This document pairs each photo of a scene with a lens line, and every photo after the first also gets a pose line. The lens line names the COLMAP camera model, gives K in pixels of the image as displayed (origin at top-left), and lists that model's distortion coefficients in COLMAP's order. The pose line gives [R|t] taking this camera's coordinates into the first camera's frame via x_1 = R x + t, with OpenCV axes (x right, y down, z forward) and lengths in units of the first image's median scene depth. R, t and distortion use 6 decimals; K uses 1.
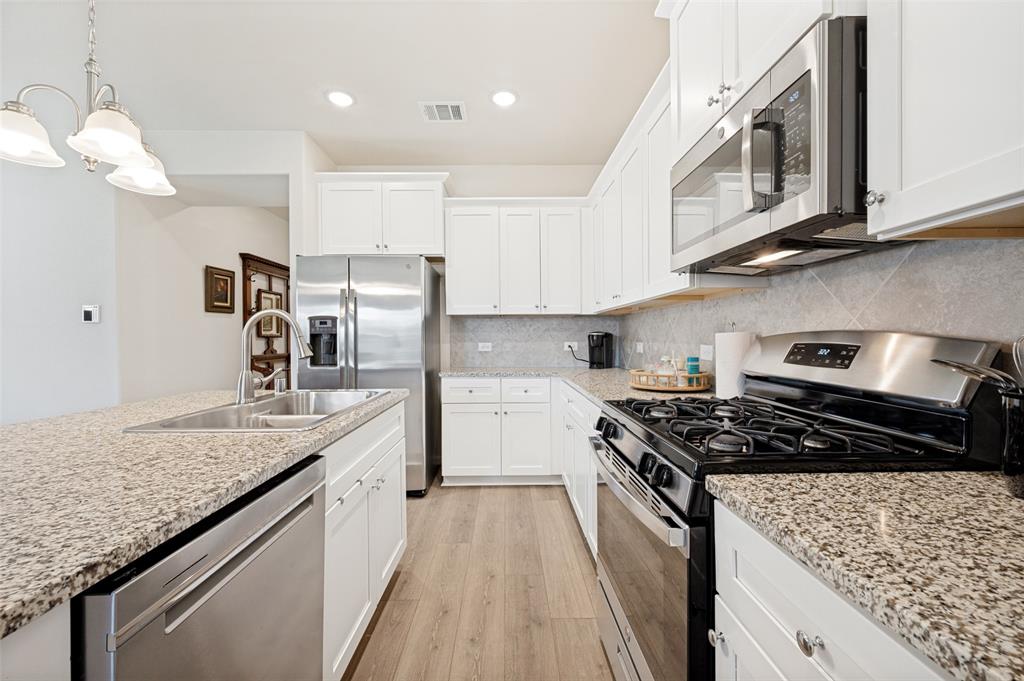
lens RADIAL K [[402.2, 0, 512.0], [0, 402.2, 340.5], [0, 0, 1]] dist [0.000408, 0.000240]
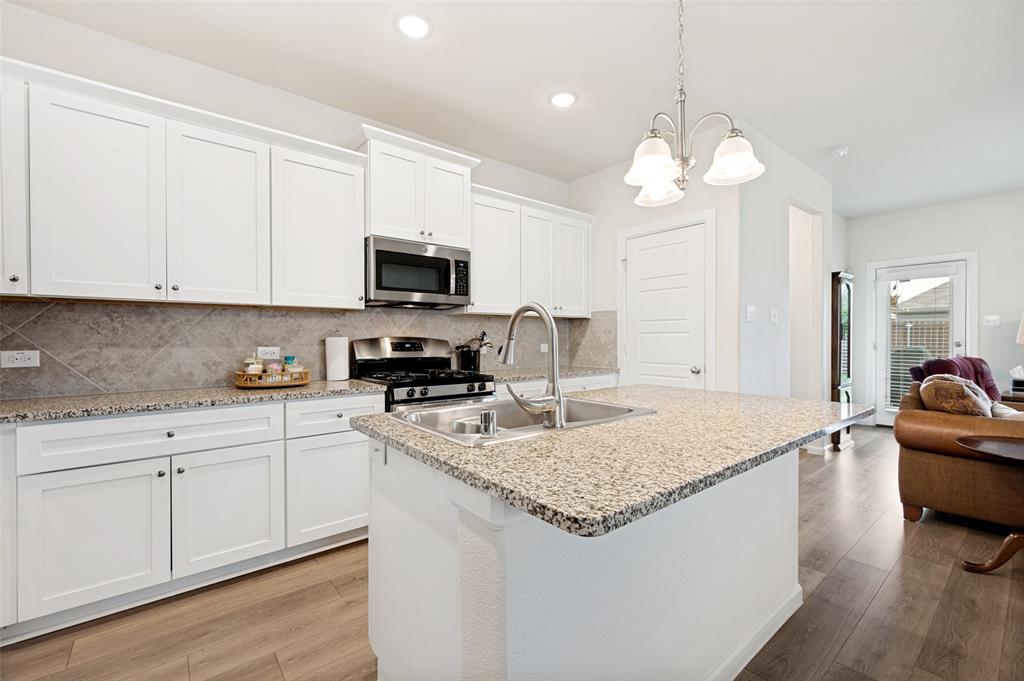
lens RADIAL K [[486.8, 0, 511.9], [0, 486.8, 329.6], [0, 0, 1]] dist [0.117302, 0.000080]
pose [[-0.605446, 0.018549, 0.795670, -0.841354], [0.008972, 0.999824, -0.016481, -0.007010], [-0.795836, -0.002840, -0.605506, 0.979669]]
